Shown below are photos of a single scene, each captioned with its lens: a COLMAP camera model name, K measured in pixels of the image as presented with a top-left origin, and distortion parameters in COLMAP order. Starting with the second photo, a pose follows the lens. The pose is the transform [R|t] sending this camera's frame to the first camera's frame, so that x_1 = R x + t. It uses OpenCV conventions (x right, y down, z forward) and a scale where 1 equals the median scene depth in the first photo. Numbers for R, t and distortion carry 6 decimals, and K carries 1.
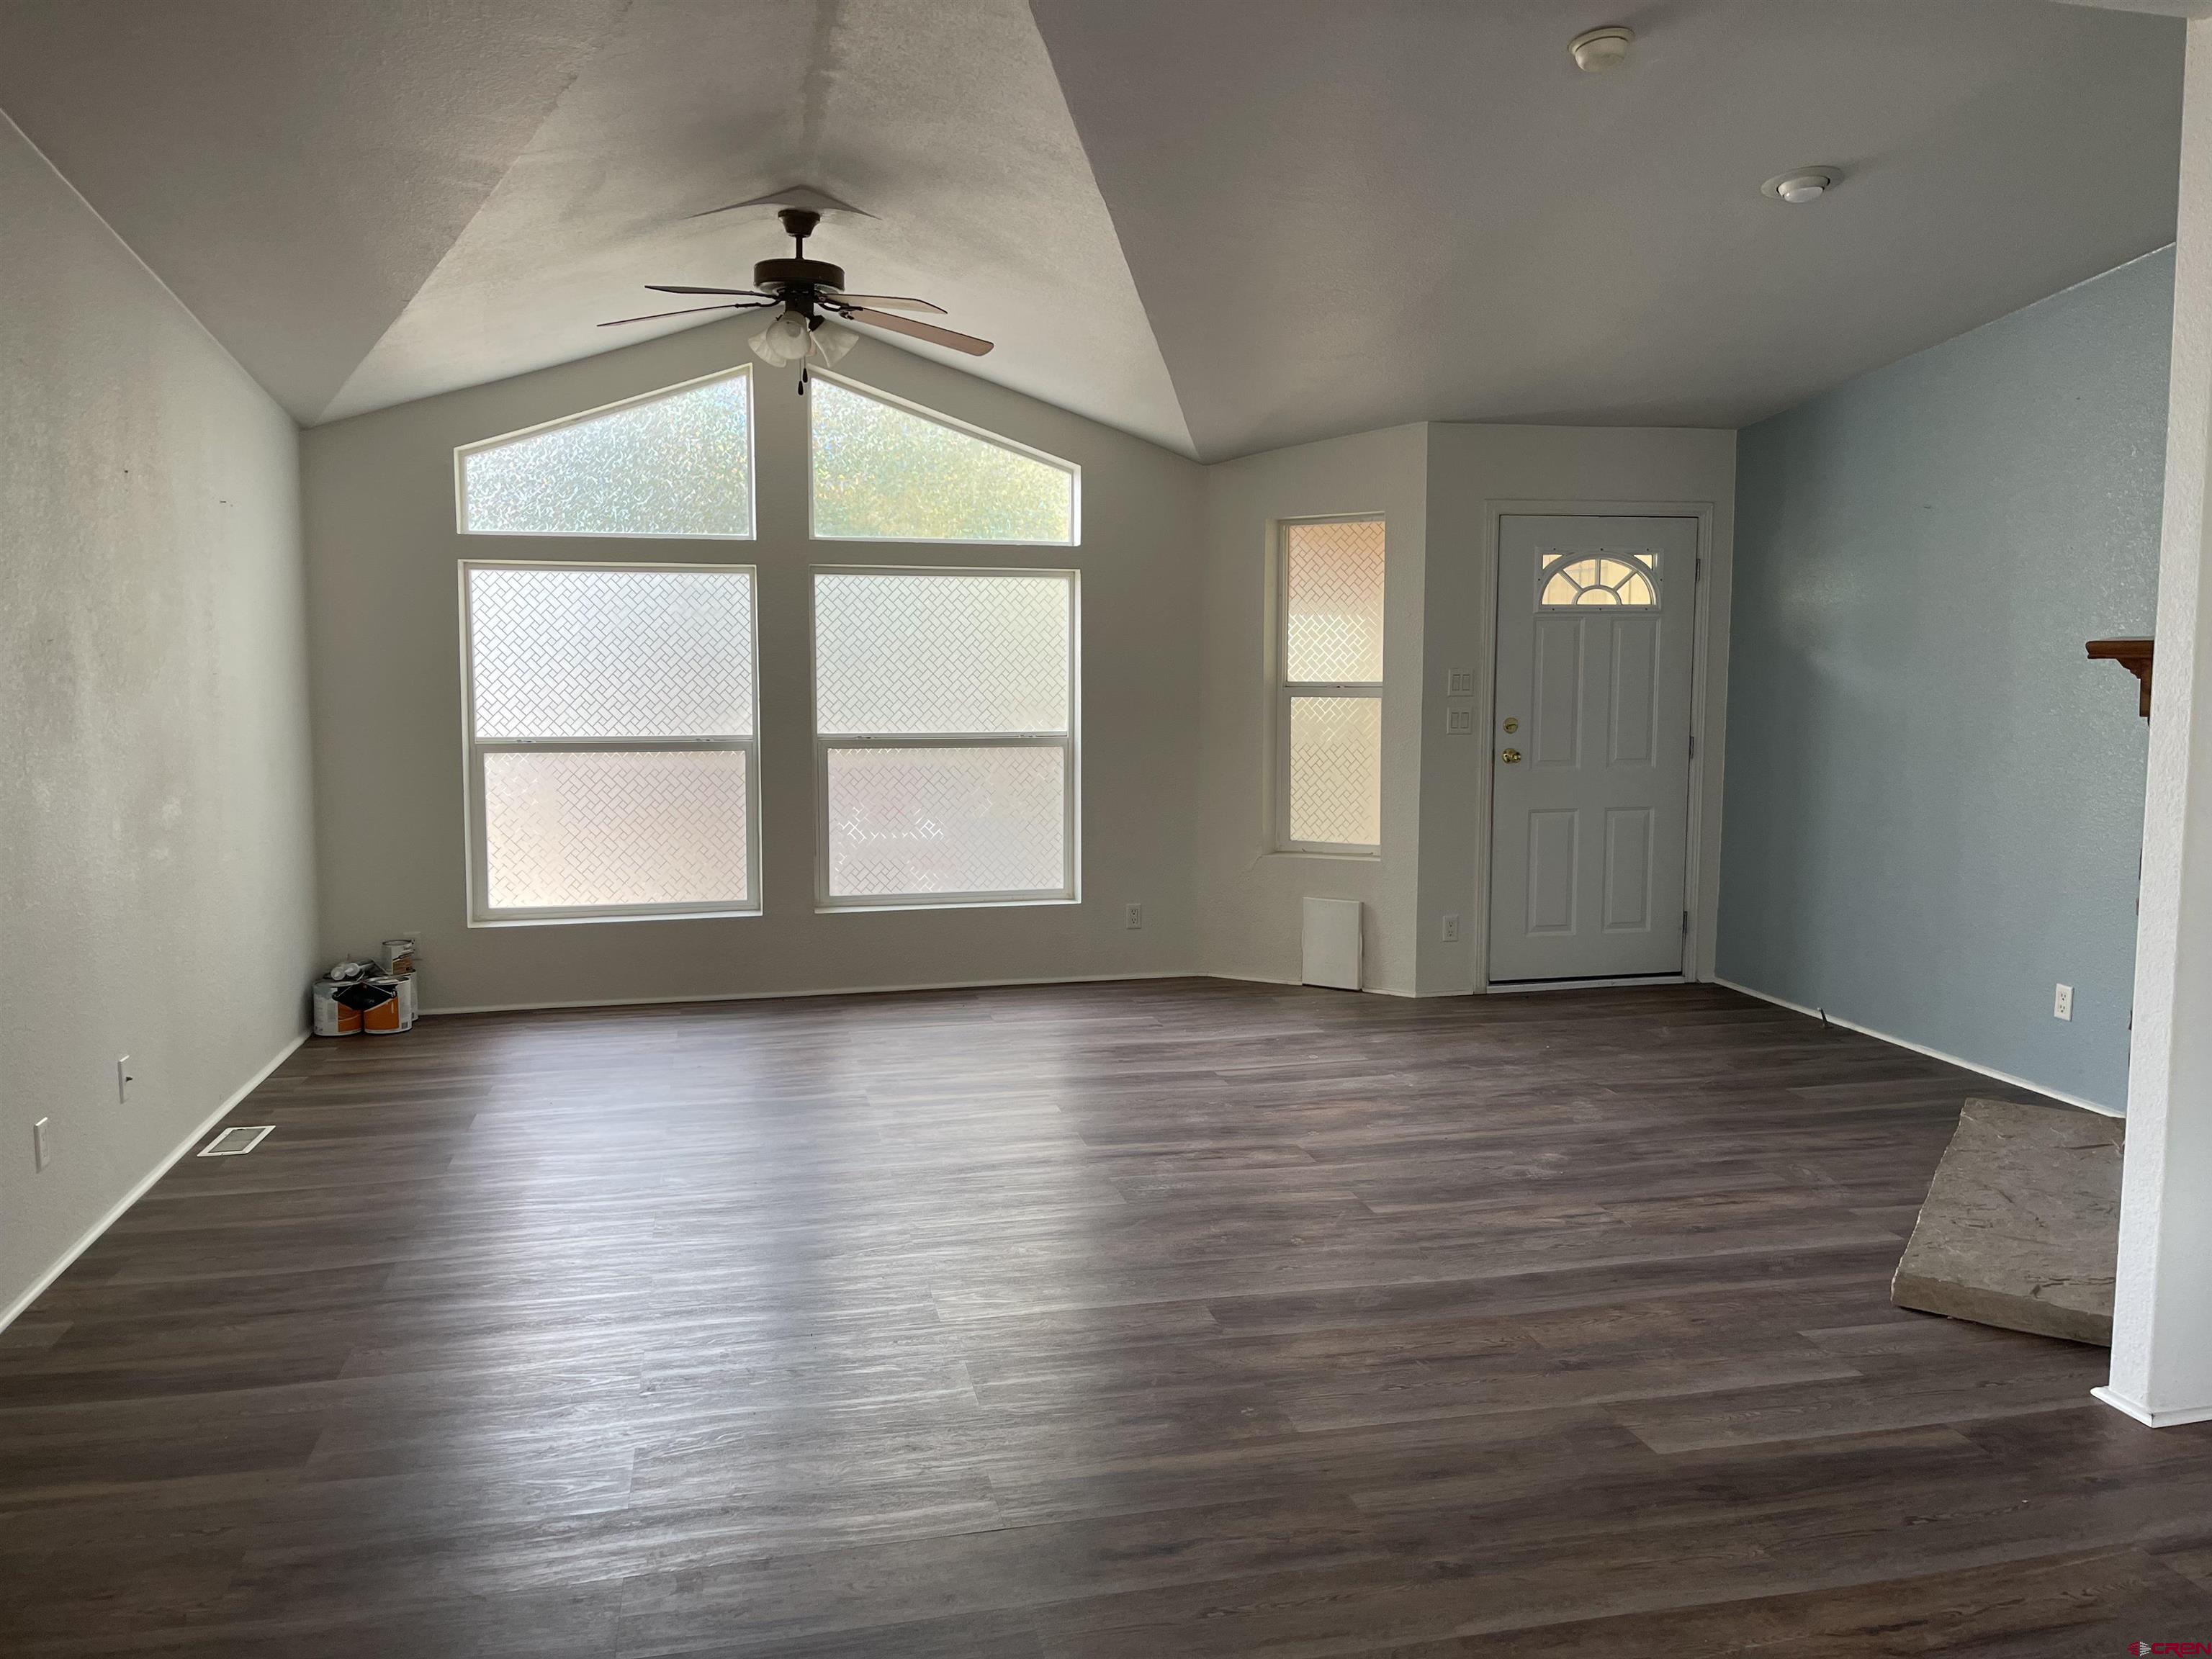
lens RADIAL K [[1658.3, 0, 1109.2], [0, 1658.3, 815.8], [0, 0, 1]] dist [0.060609, -0.098354]
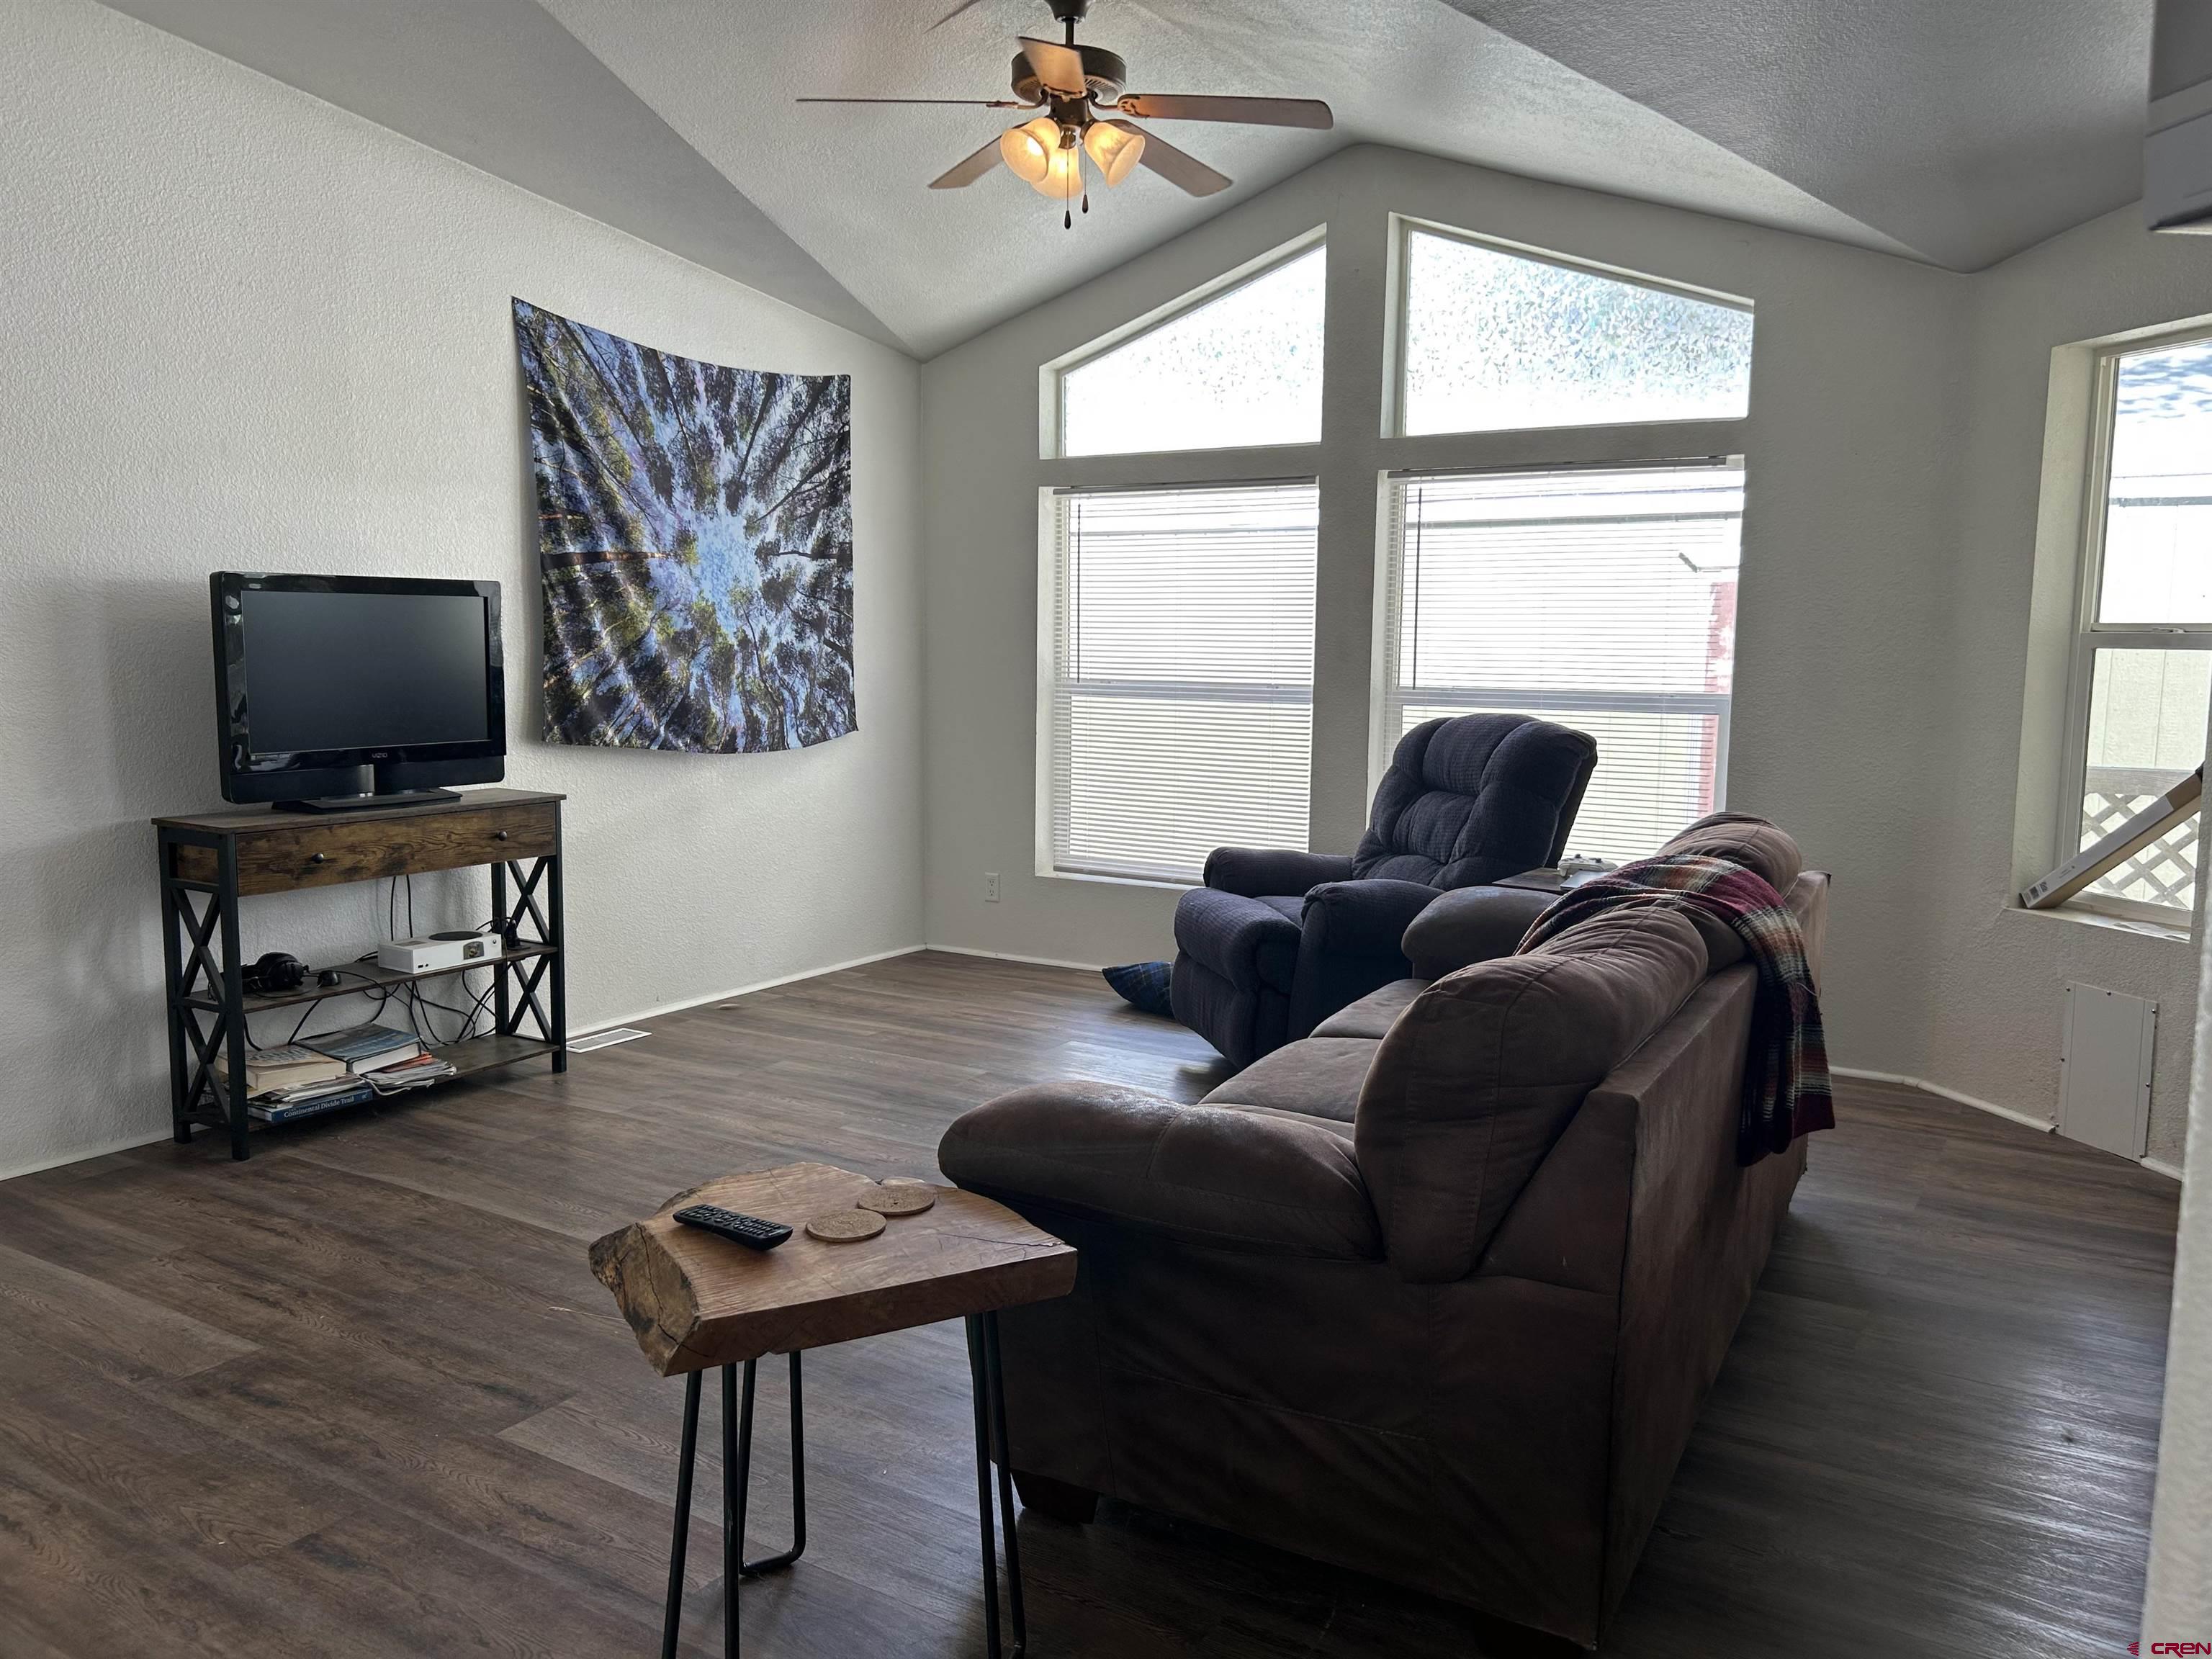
lens RADIAL K [[1673.5, 0, 1106.0], [0, 1673.5, 829.5], [0, 0, 1]] dist [-0.003786, -0.000574]
pose [[0.728409, 0.089255, -0.679304, 0.286385], [-0.073767, 0.995932, 0.051758, -0.009993], [0.681160, 0.012409, 0.732029, 0.320172]]
